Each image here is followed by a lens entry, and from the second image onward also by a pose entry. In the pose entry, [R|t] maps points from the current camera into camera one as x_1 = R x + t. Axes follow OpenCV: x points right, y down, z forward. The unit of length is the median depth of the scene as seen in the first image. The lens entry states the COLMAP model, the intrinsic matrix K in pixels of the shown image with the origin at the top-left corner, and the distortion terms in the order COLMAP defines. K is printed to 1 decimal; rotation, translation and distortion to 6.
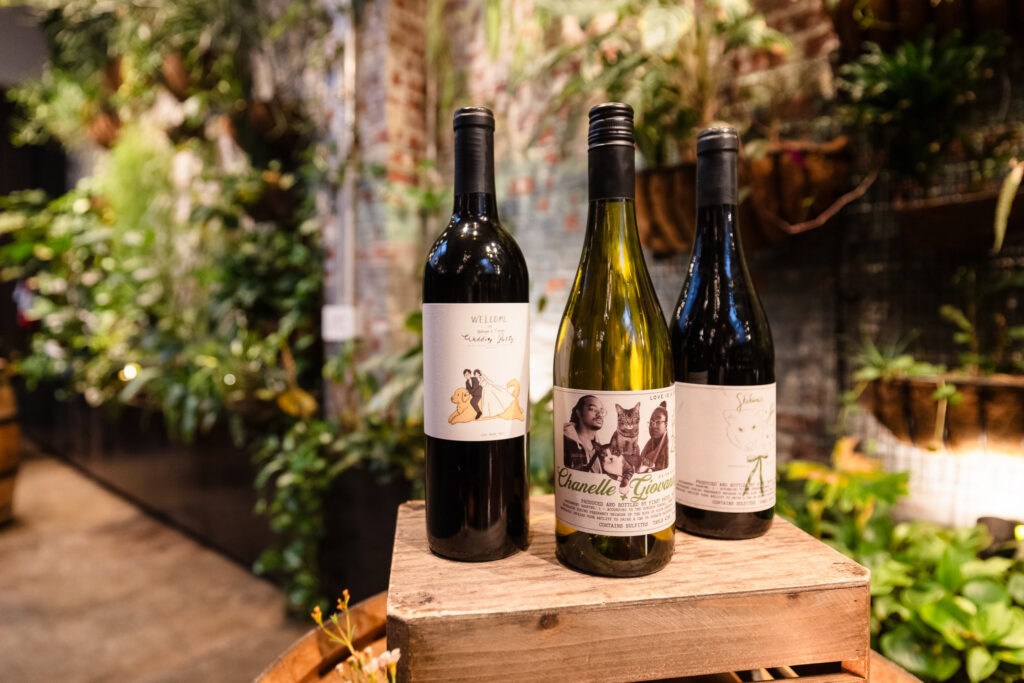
lens RADIAL K [[604.2, 0, 508.0], [0, 604.2, 340.7], [0, 0, 1]] dist [0.009835, 0.001121]
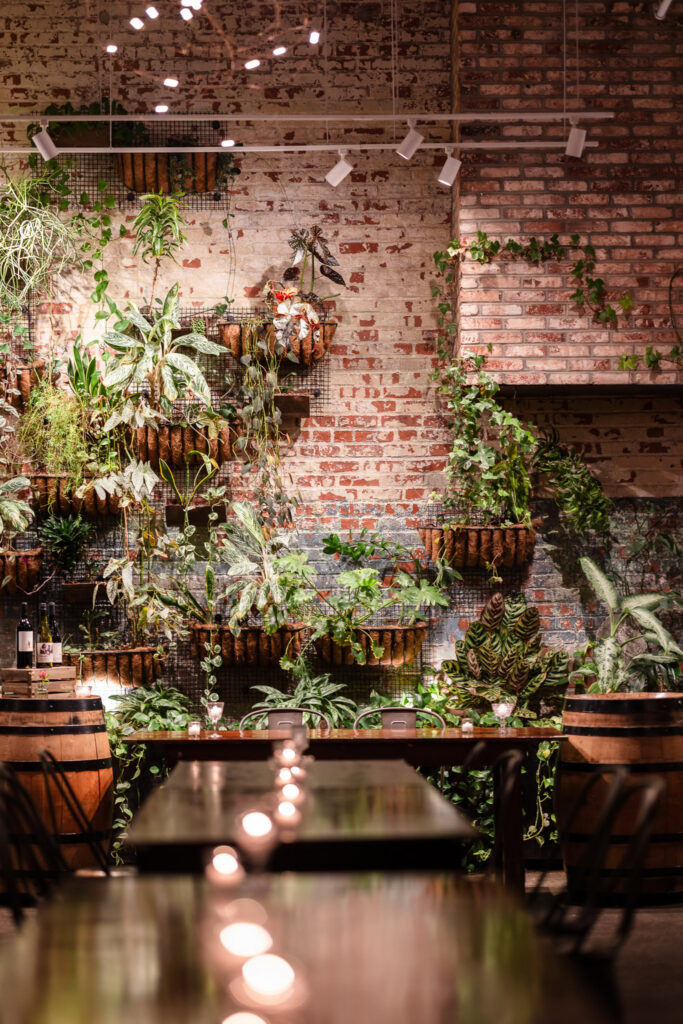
lens RADIAL K [[2602.3, 0, 334.4], [0, 2602.3, 515.7], [0, 0, 1]] dist [0.034940, 0.000000]
pose [[0.746596, 0.007340, 0.665238, -3.199741], [0.039983, 0.997637, -0.055880, 0.077798], [-0.664076, 0.068318, 0.744538, -4.376907]]
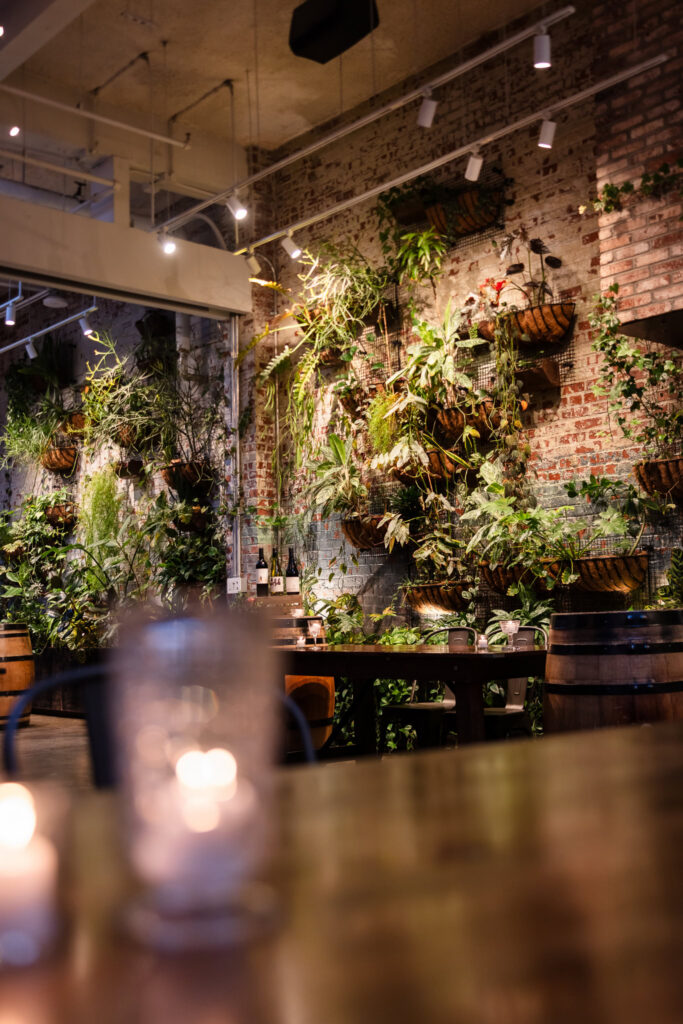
lens RADIAL K [[1130.6, 0, 343.9], [0, 1130.6, 517.6], [0, 0, 1]] dist [0.041735, 0.000000]
pose [[0.989432, -0.047186, -0.137104, 0.671963], [0.030038, 0.991758, -0.124554, 0.251974], [0.141851, 0.119119, 0.982695, -2.966167]]
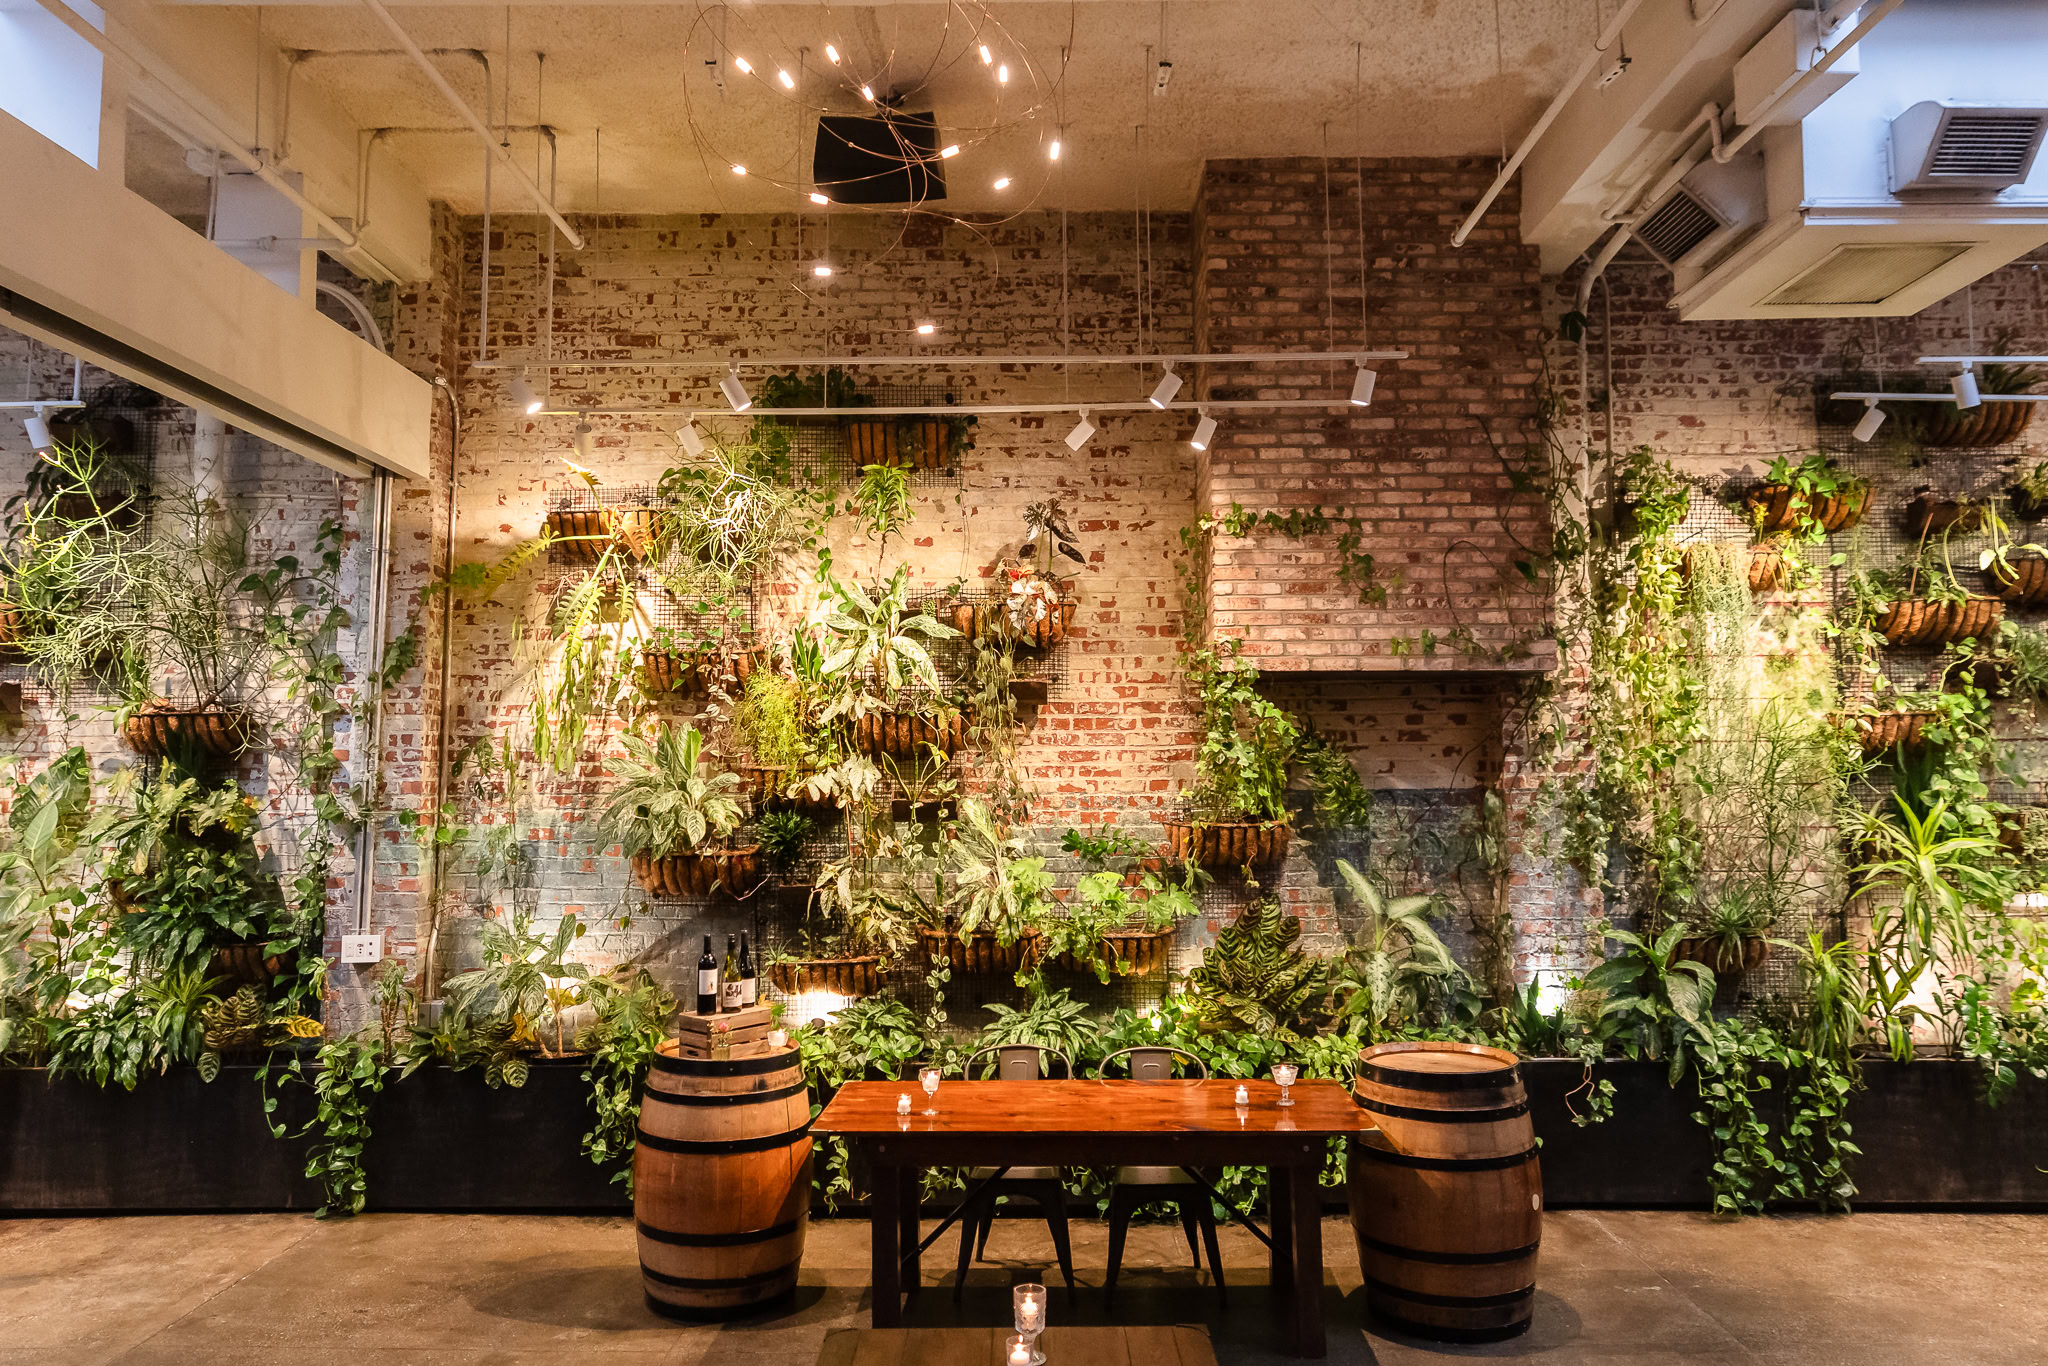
lens RADIAL K [[1458.9, 0, 1043.4], [0, 1458.9, 631.0], [0, 0, 1]] dist [-0.002046, -0.001618]
pose [[0.754631, 0.047981, 0.654392, -1.284225], [0.039653, 0.992165, -0.118473, -0.278532], [-0.654950, 0.115352, 0.746816, -2.203110]]
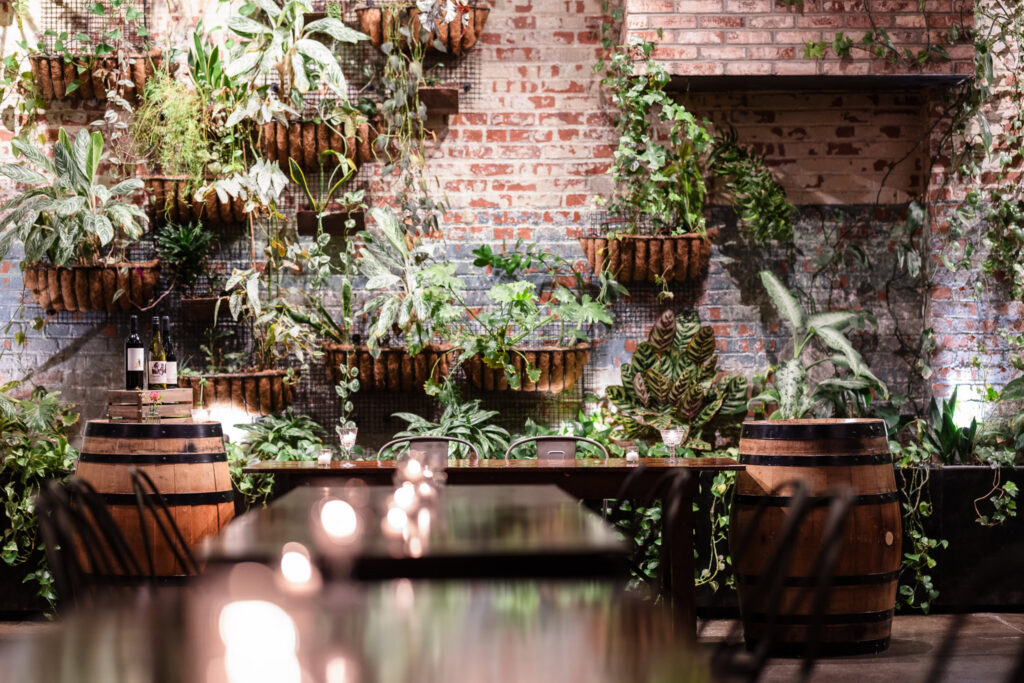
lens RADIAL K [[2718.1, 0, 519.7], [0, 2718.1, 339.7], [0, 0, 1]] dist [0.018504, 0.000000]
pose [[0.743724, -0.008439, 0.668433, -2.897402], [0.038235, 0.998820, -0.029932, 0.152870], [-0.667392, 0.047819, 0.743170, -4.102259]]
